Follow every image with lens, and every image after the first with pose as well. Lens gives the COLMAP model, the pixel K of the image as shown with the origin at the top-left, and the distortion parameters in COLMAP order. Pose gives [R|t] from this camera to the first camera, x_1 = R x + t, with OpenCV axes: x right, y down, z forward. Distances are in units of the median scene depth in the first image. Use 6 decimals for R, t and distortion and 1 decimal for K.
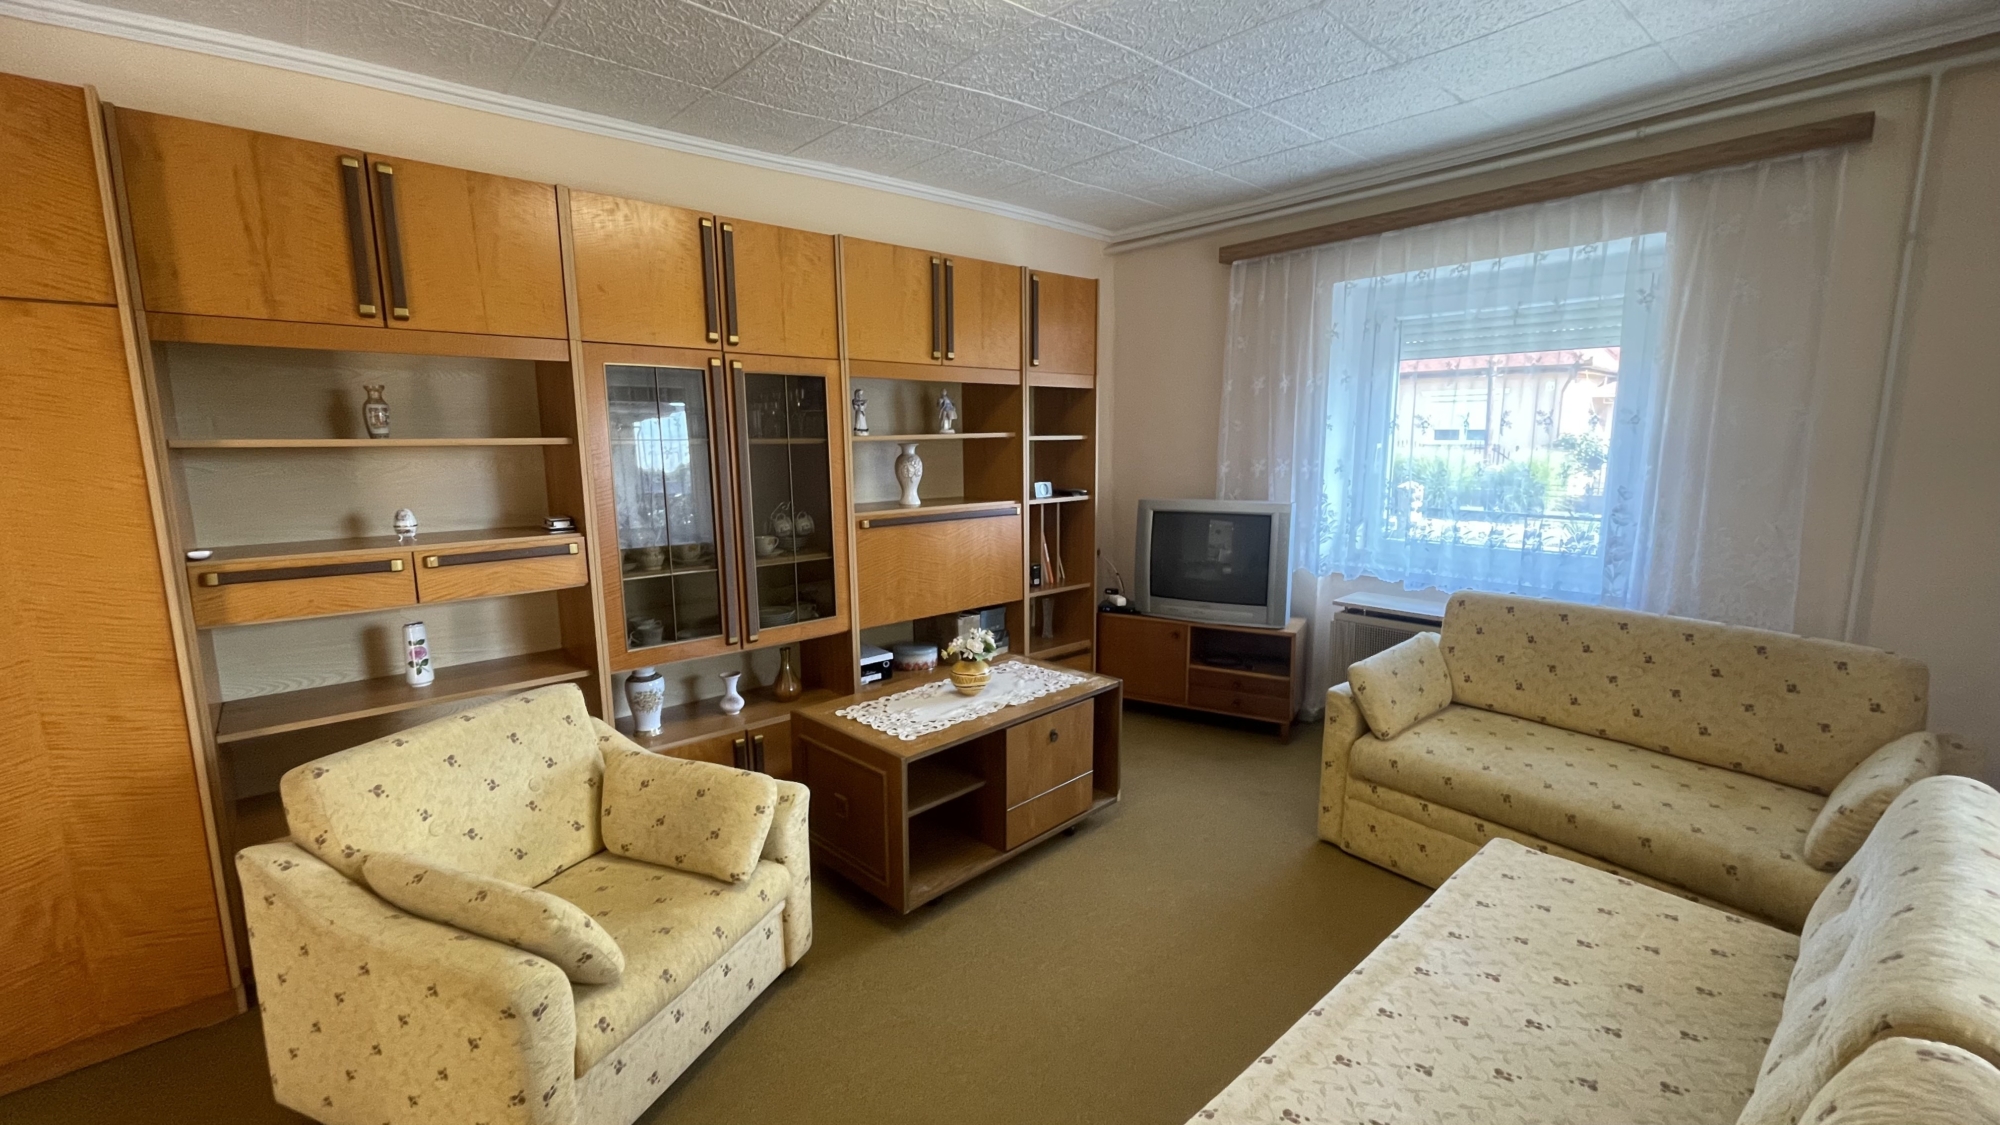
lens RADIAL K [[805.4, 0, 992.9], [0, 805.4, 572.3], [0, 0, 1]] dist [-0.001103, -0.001413]
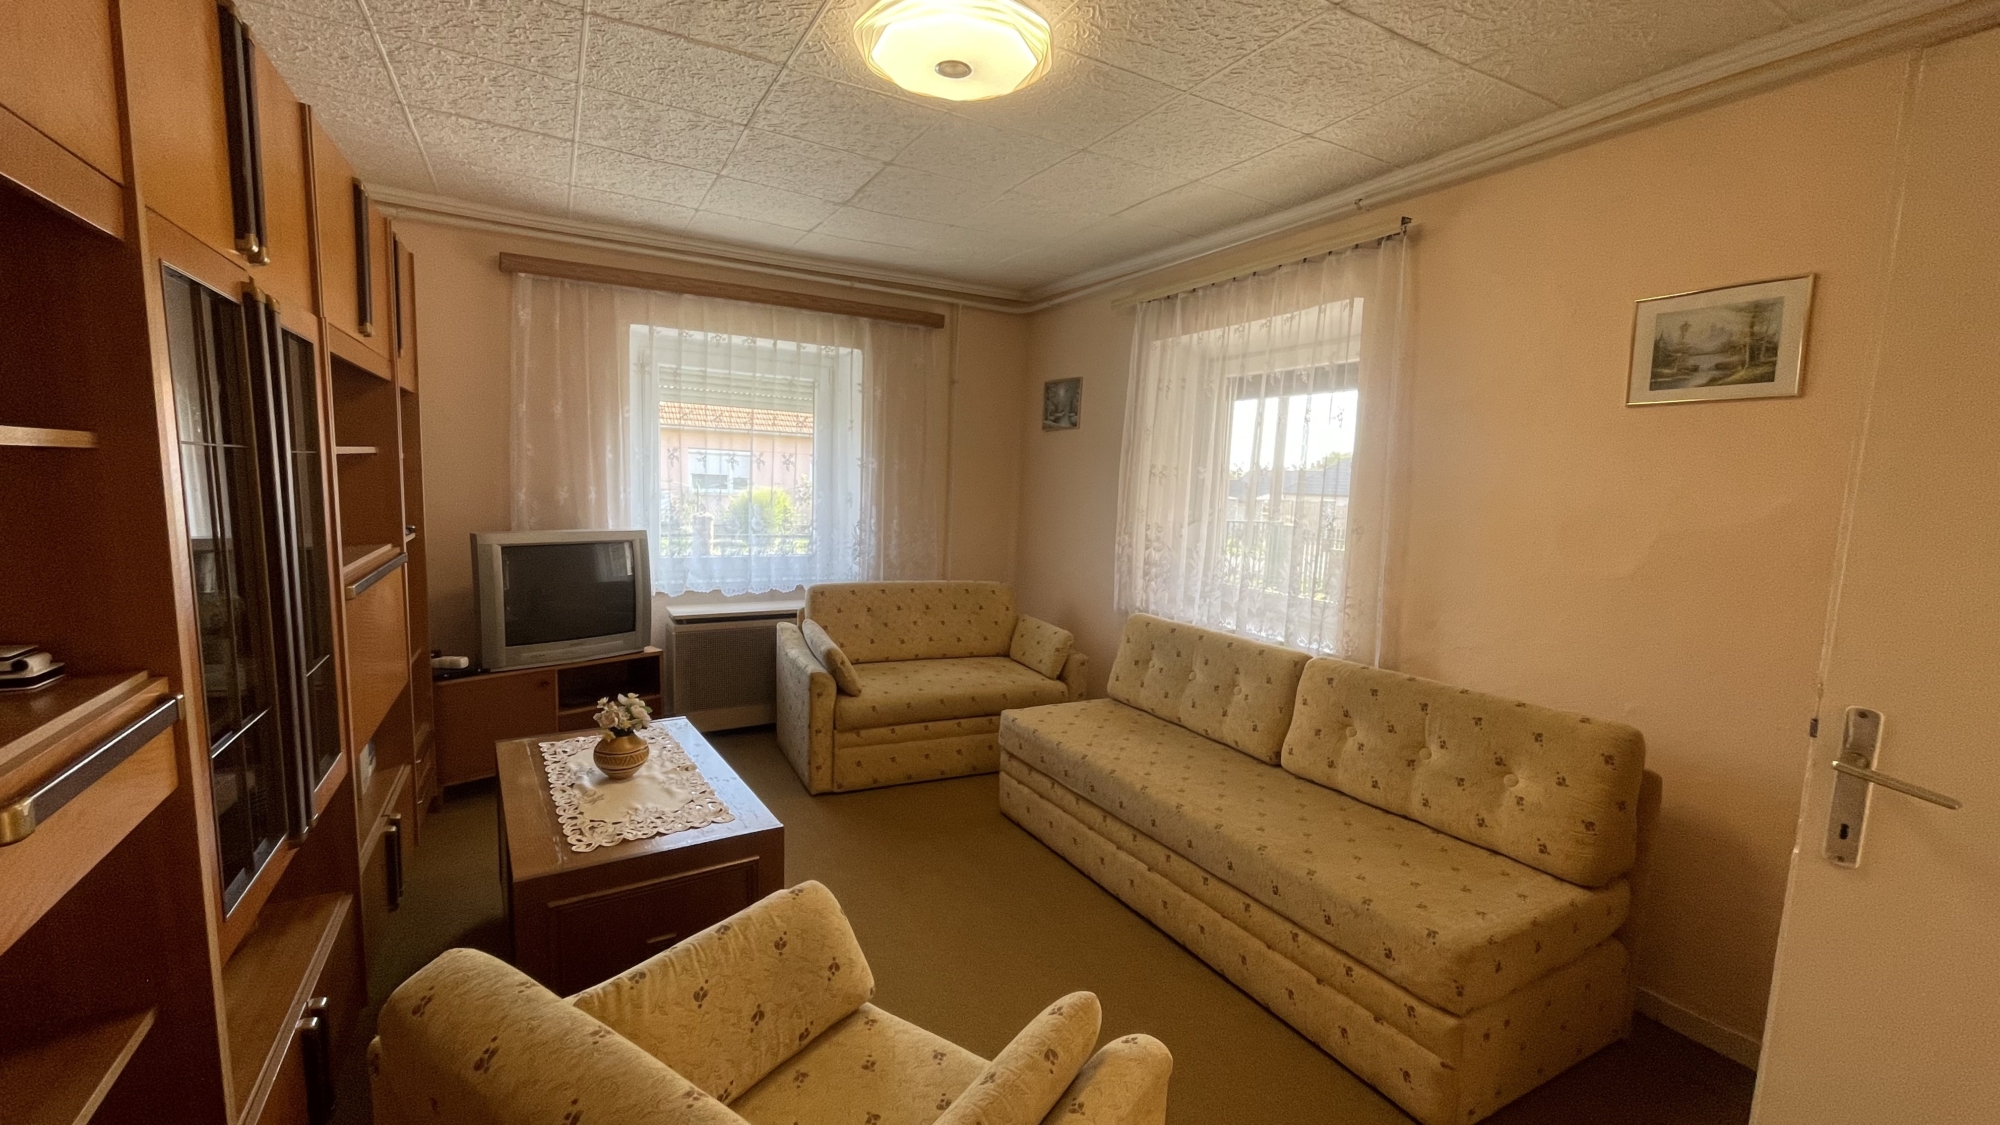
lens RADIAL K [[805.4, 0, 990.2], [0, 805.4, 564.9], [0, 0, 1]] dist [-0.001103, -0.001413]
pose [[0.205223, -0.091414, 0.974437, -0.728636], [0.124857, 0.989939, 0.066572, -0.068171], [-0.970718, 0.108003, 0.214572, 0.444464]]
